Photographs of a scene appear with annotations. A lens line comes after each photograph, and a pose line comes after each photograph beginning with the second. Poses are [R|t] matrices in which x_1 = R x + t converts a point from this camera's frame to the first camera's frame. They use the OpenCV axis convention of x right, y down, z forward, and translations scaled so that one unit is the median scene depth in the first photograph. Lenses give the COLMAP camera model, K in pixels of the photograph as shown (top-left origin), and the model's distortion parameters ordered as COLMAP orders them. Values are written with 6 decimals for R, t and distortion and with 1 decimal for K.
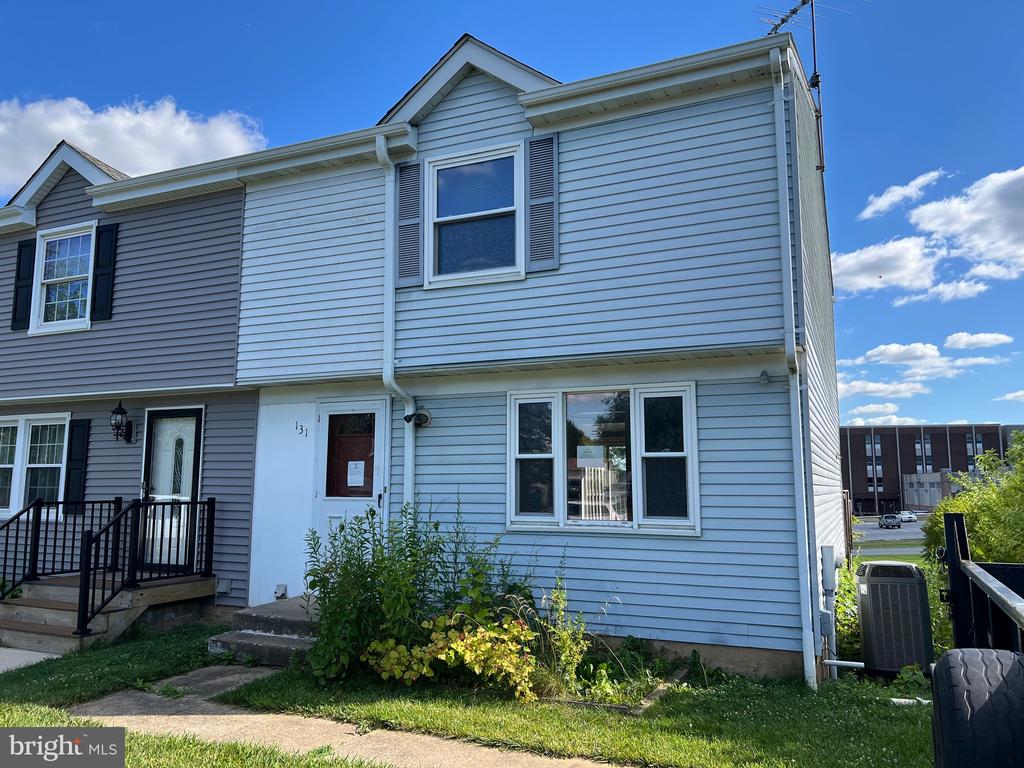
lens RADIAL K [[769.4, 0, 510.0], [0, 769.4, 386.8], [0, 0, 1]] dist [-0.009440, -0.010131]
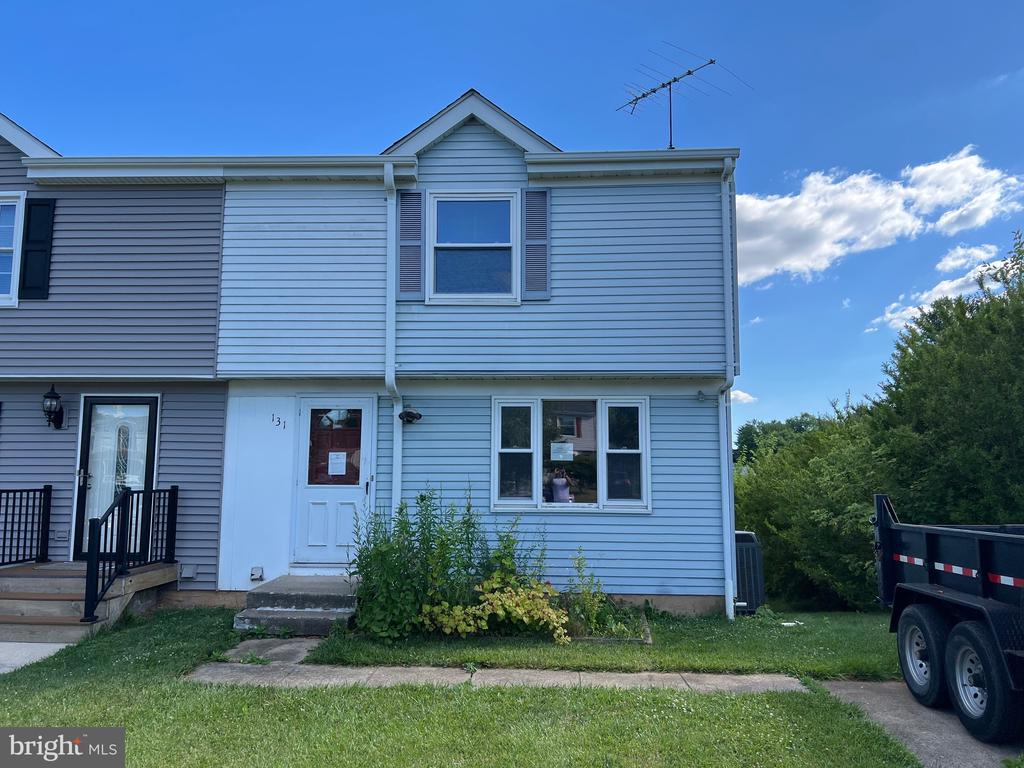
lens RADIAL K [[769.4, 0, 514.7], [0, 769.4, 386.7], [0, 0, 1]] dist [-0.009440, -0.010131]
pose [[0.932131, 0.043811, 0.359462, -0.394241], [-0.049331, 0.998763, 0.006192, -0.017418], [-0.358746, -0.023505, 0.933139, -0.124093]]
